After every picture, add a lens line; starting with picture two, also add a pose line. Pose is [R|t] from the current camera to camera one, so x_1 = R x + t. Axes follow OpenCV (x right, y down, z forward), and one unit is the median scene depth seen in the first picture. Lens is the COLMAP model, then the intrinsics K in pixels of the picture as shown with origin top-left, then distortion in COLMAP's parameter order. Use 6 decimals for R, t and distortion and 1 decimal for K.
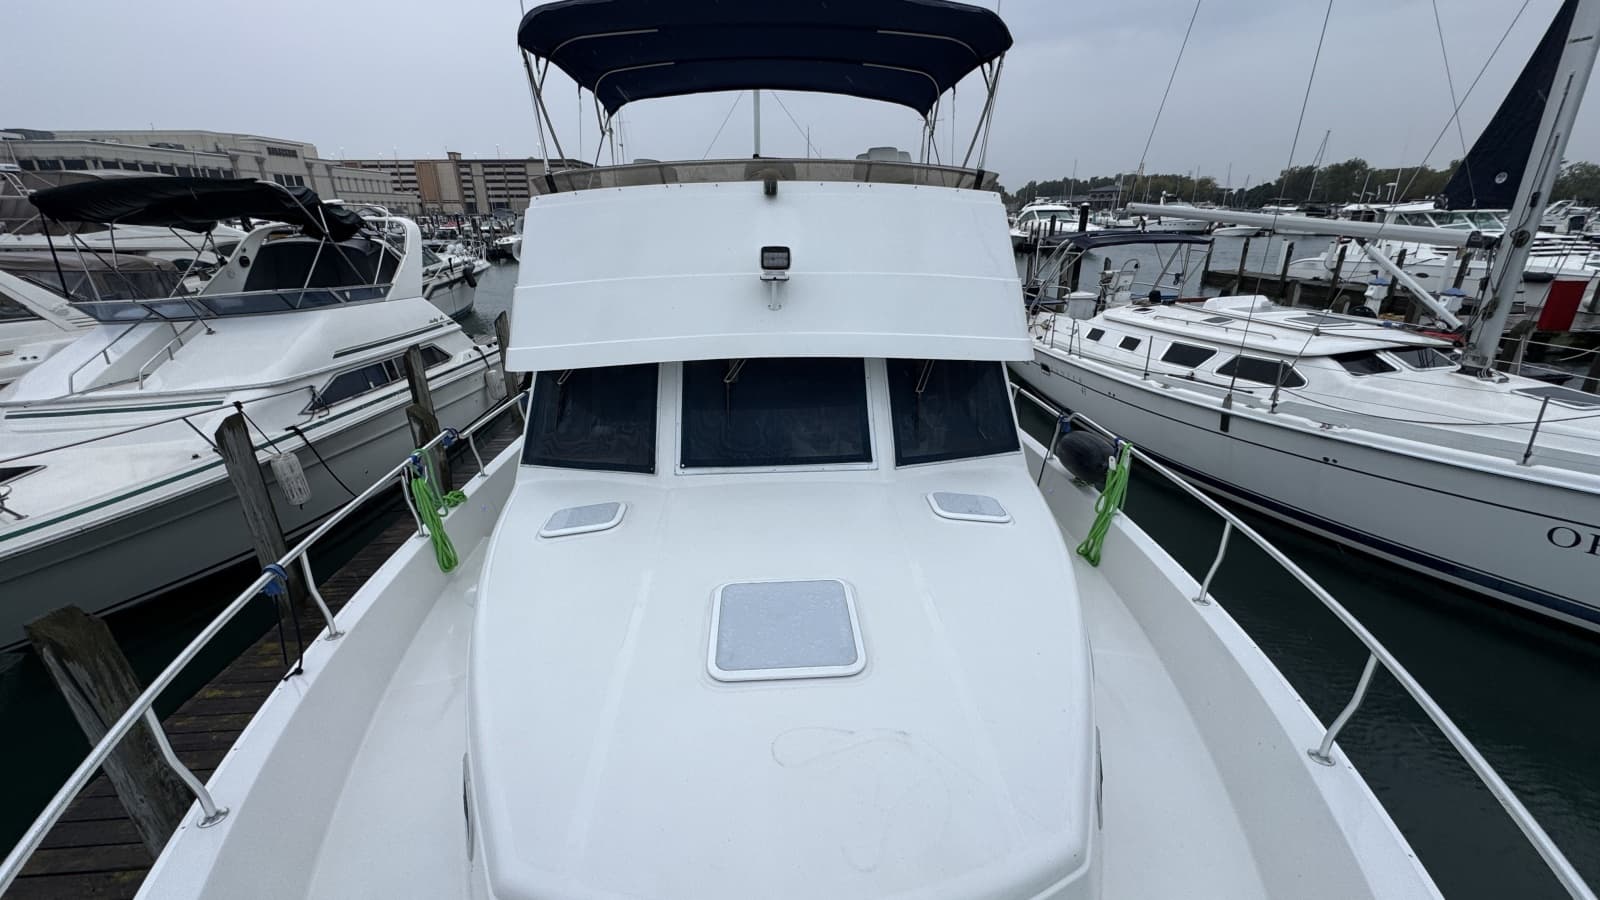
lens RADIAL K [[676.4, 0, 800.0], [0, 676.4, 450.0], [0, 0, 1]] dist [0.027432, 0.000299]
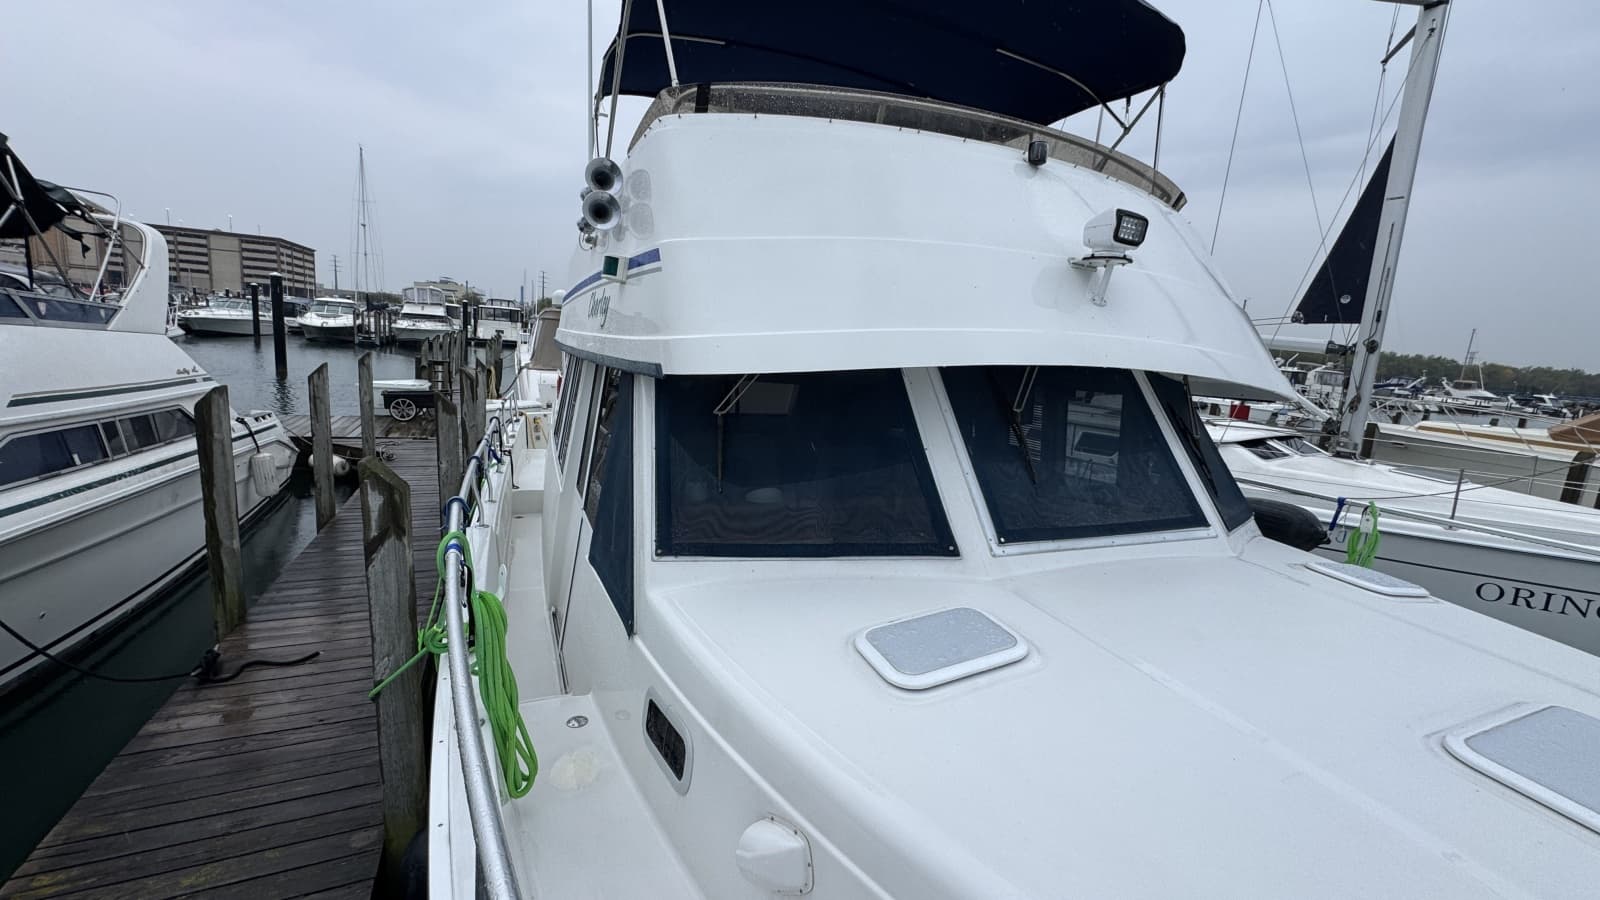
lens RADIAL K [[671.5, 0, 800.0], [0, 671.5, 450.0], [0, 0, 1]] dist [0.012772, -0.000130]
pose [[0.930642, 0.015616, 0.365598, -0.273652], [0.046447, 0.985967, -0.160347, 0.015571], [-0.362972, 0.166206, 0.916857, 0.257656]]
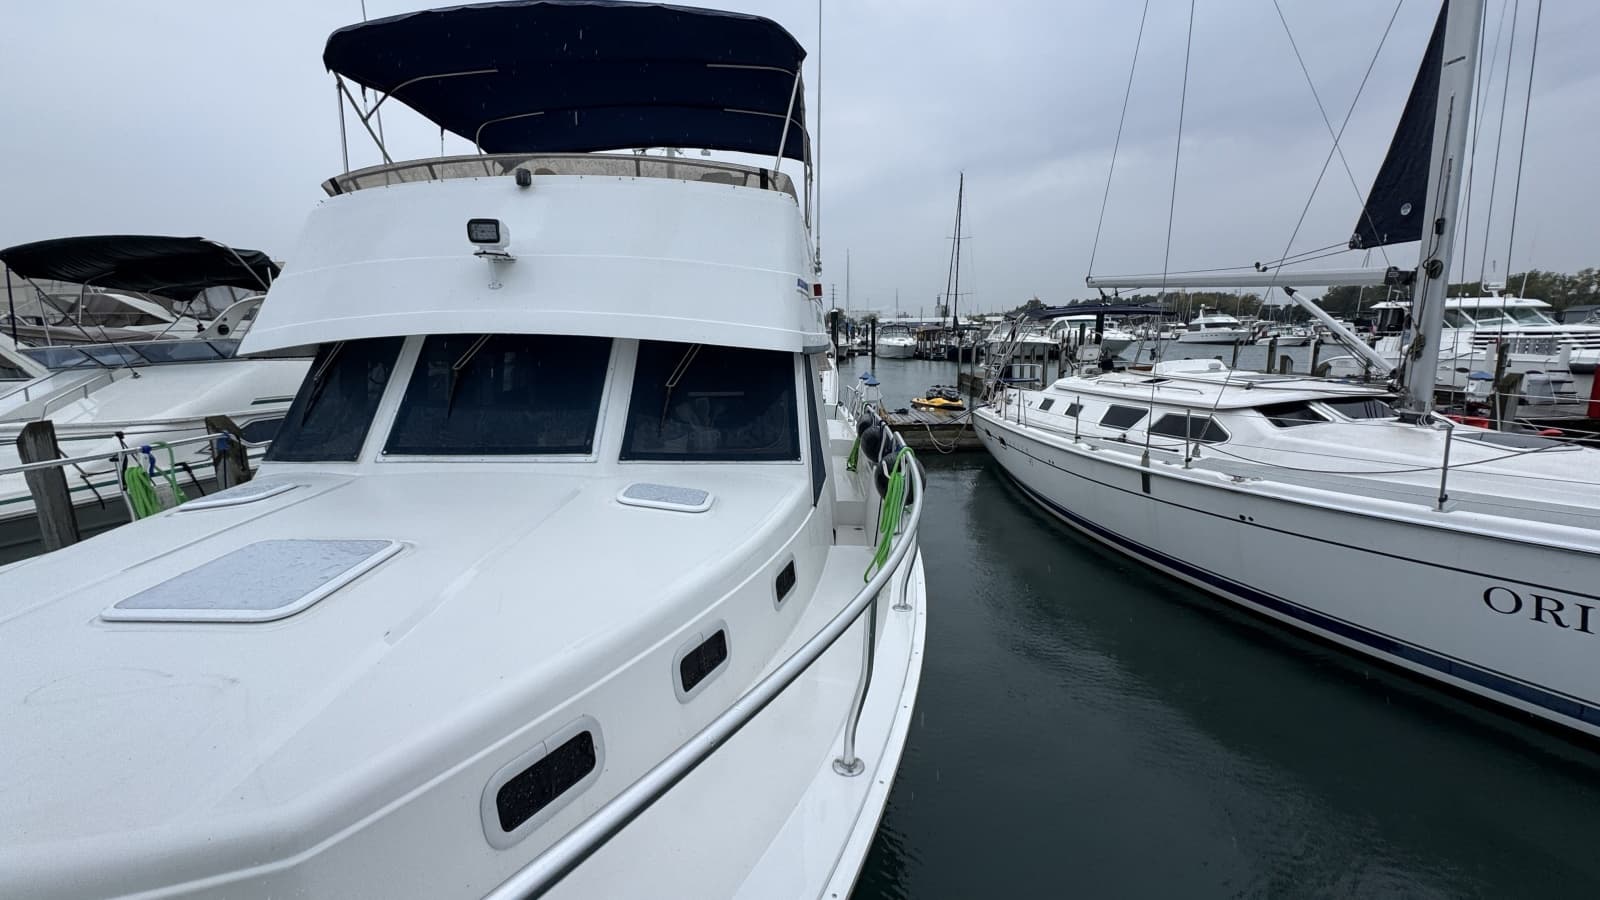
lens RADIAL K [[676.4, 0, 800.0], [0, 676.4, 450.0], [0, 0, 1]] dist [0.027432, 0.000299]
pose [[0.995480, 0.019827, -0.092877, 0.262288], [-0.035195, 0.985350, -0.166875, 0.085827], [0.088207, 0.169390, 0.981594, 0.080132]]
